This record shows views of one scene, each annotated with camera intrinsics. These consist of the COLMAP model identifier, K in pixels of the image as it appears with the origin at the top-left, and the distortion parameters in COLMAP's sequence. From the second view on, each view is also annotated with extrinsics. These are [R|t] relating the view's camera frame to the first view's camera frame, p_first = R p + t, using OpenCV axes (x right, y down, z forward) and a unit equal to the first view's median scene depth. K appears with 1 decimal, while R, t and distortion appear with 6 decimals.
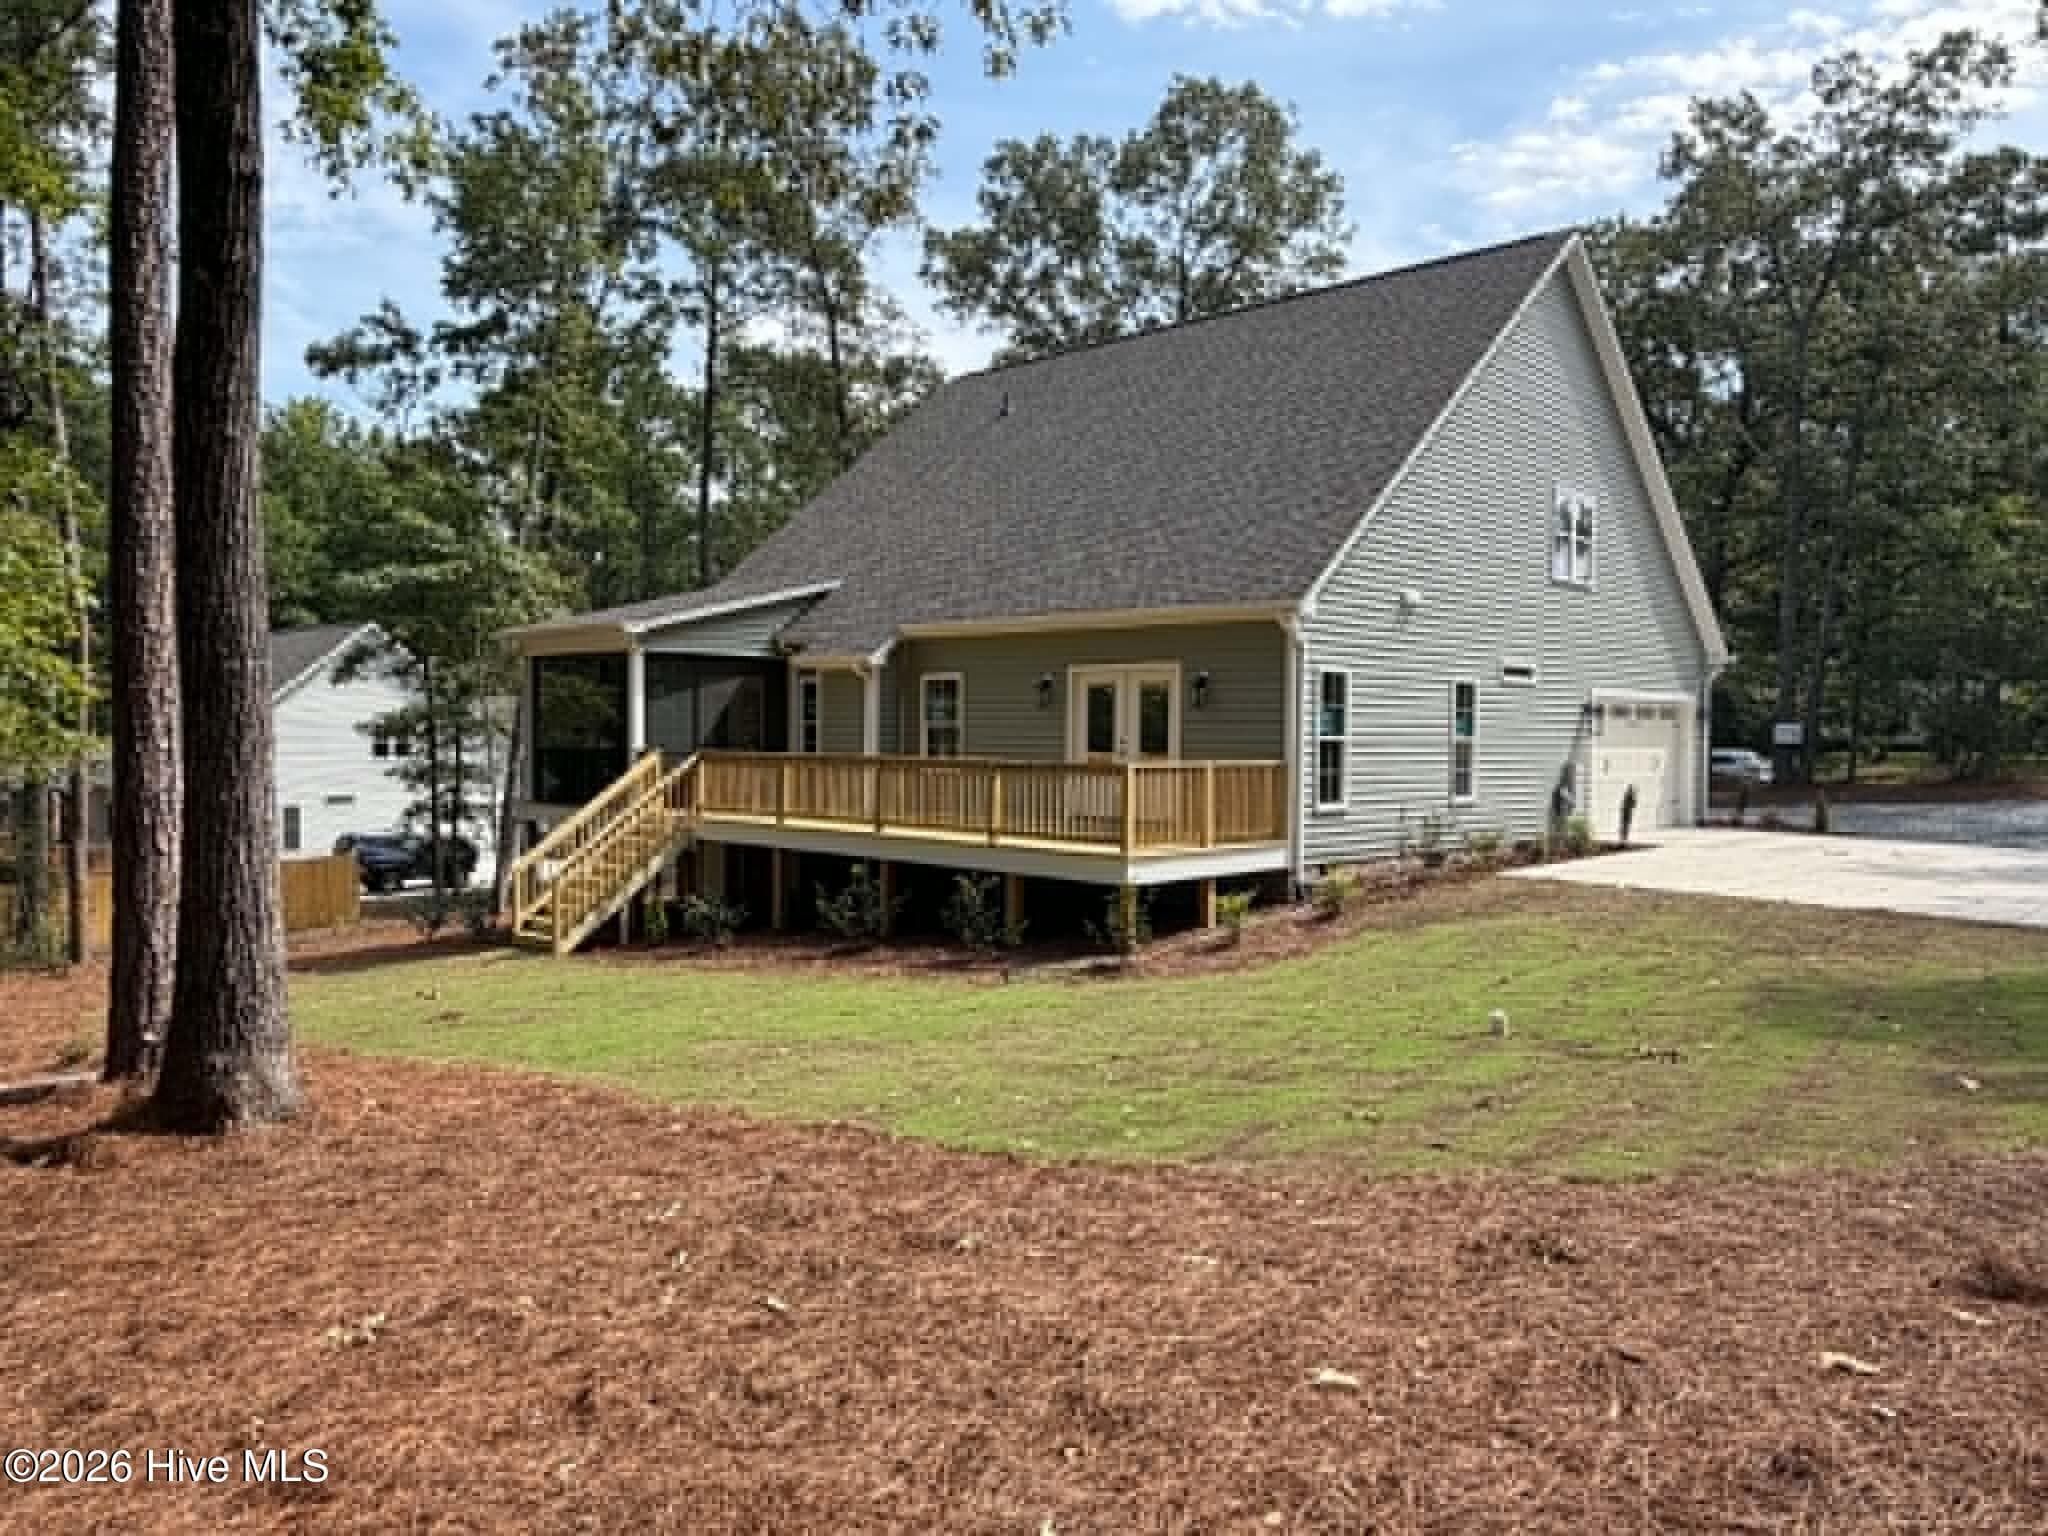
lens RADIAL K [[1448.4, 0, 1024.0], [0, 1448.4, 768.0], [0, 0, 1]] dist [0.061474, -0.060024]
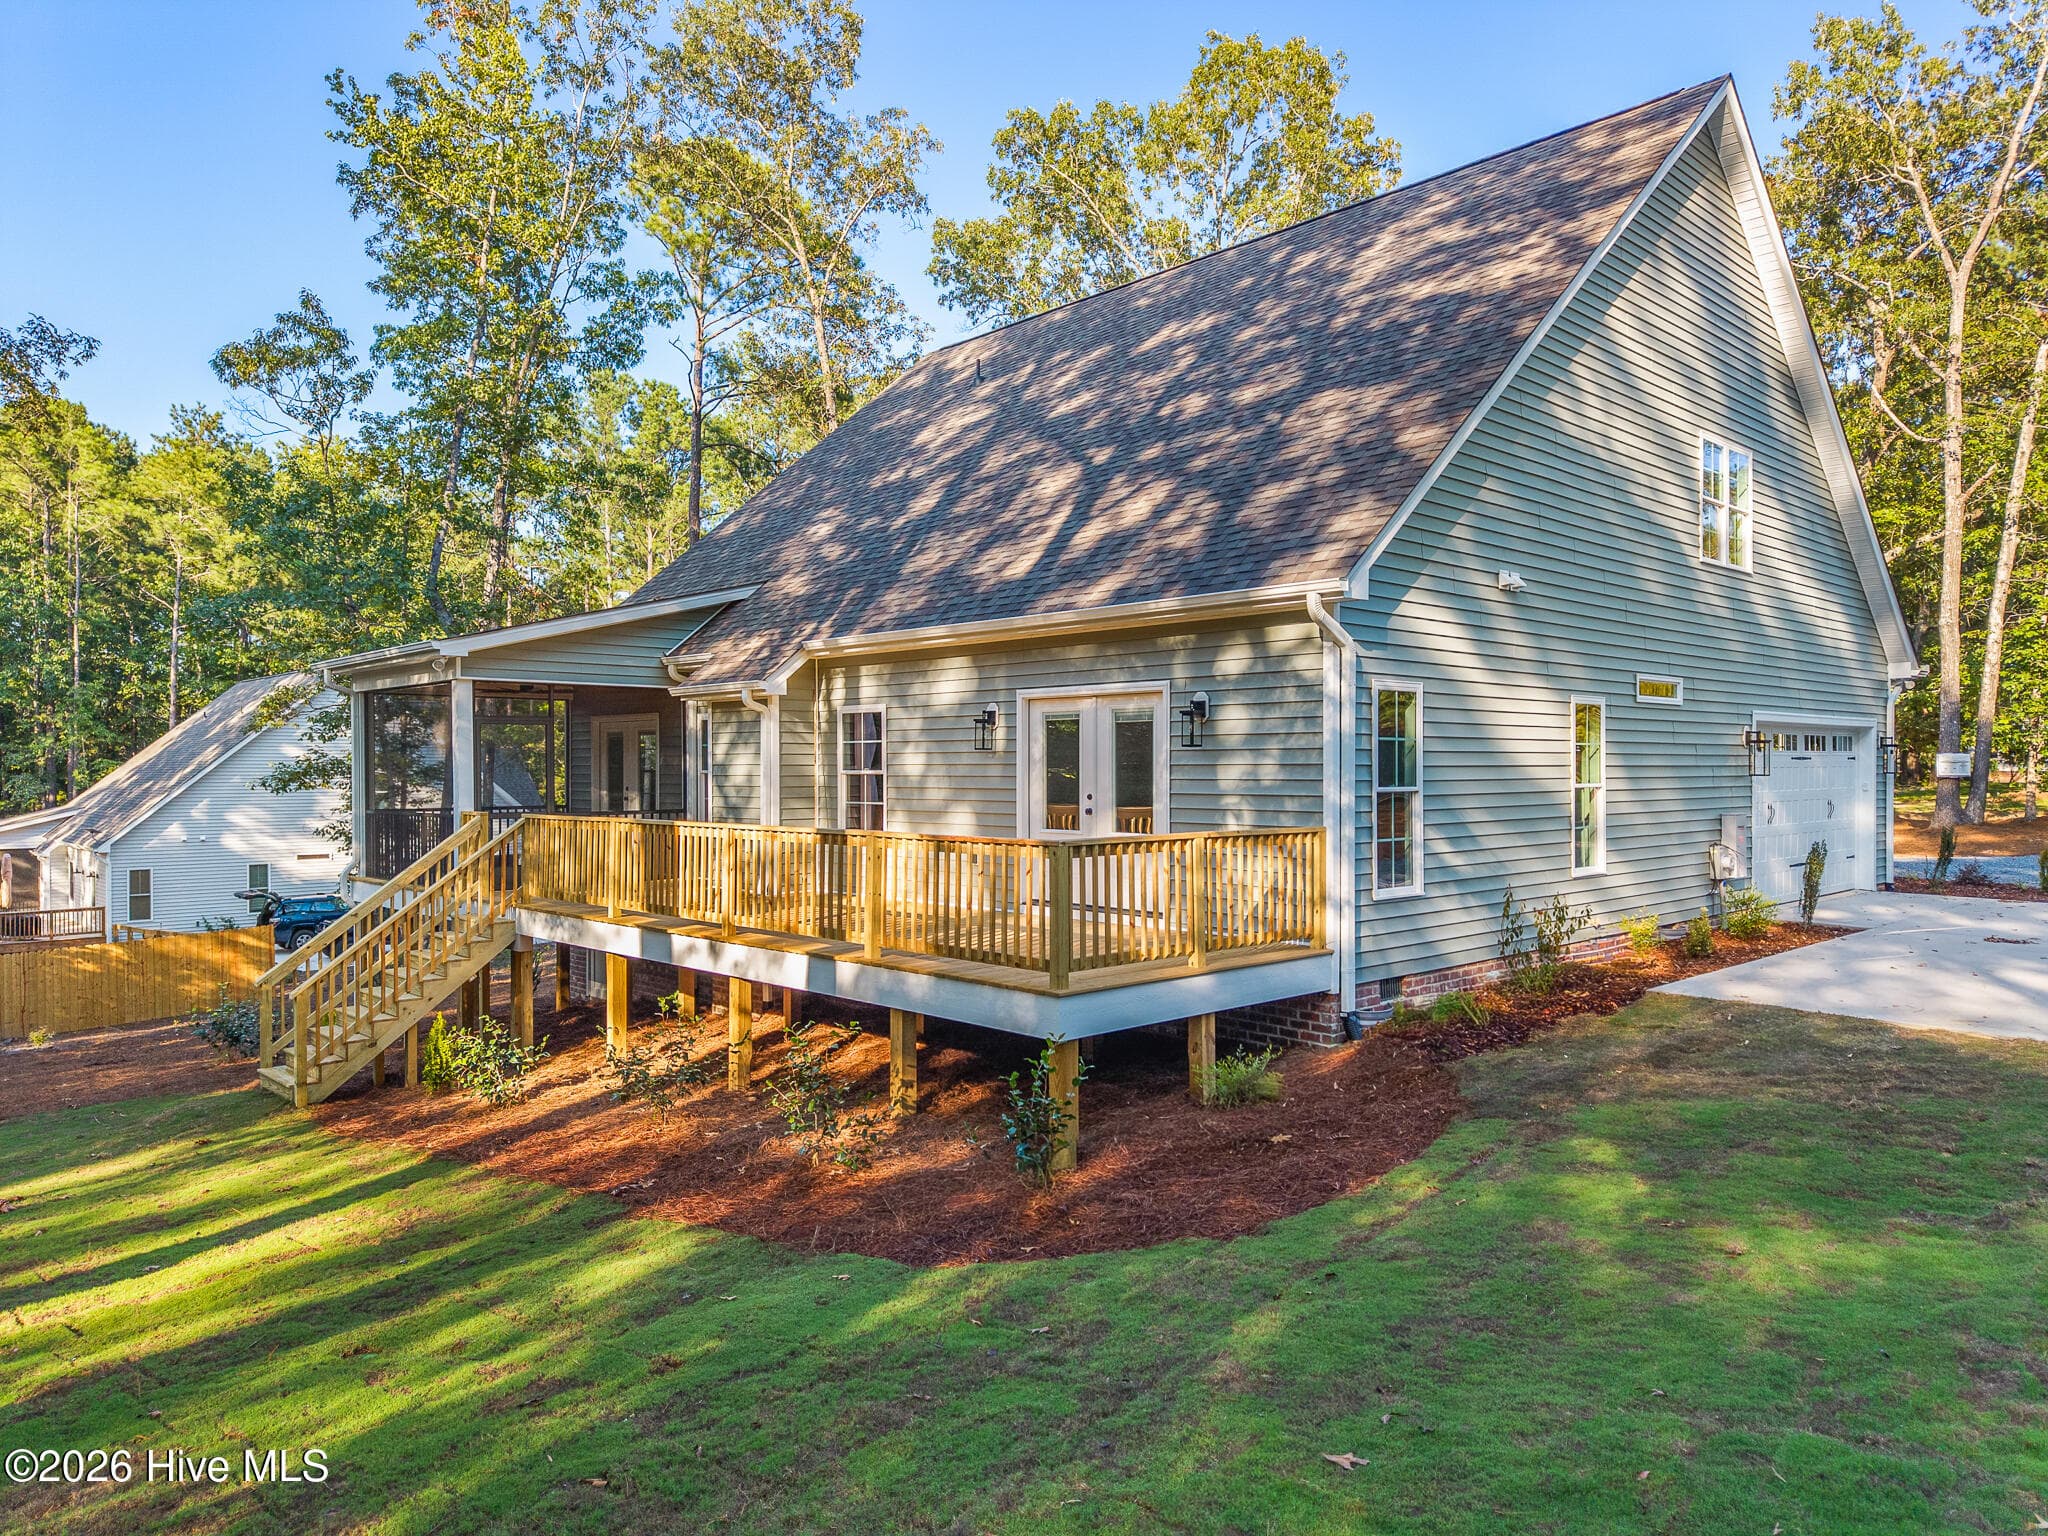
lens RADIAL K [[1448.4, 0, 1024.0], [0, 1448.4, 768.0], [0, 0, 1]] dist [0.061474, -0.060024]
pose [[0.998921, -0.014815, -0.044023, 0.028805], [0.013701, 0.999581, -0.025509, -0.006037], [0.044382, 0.024878, 0.998705, 0.130939]]
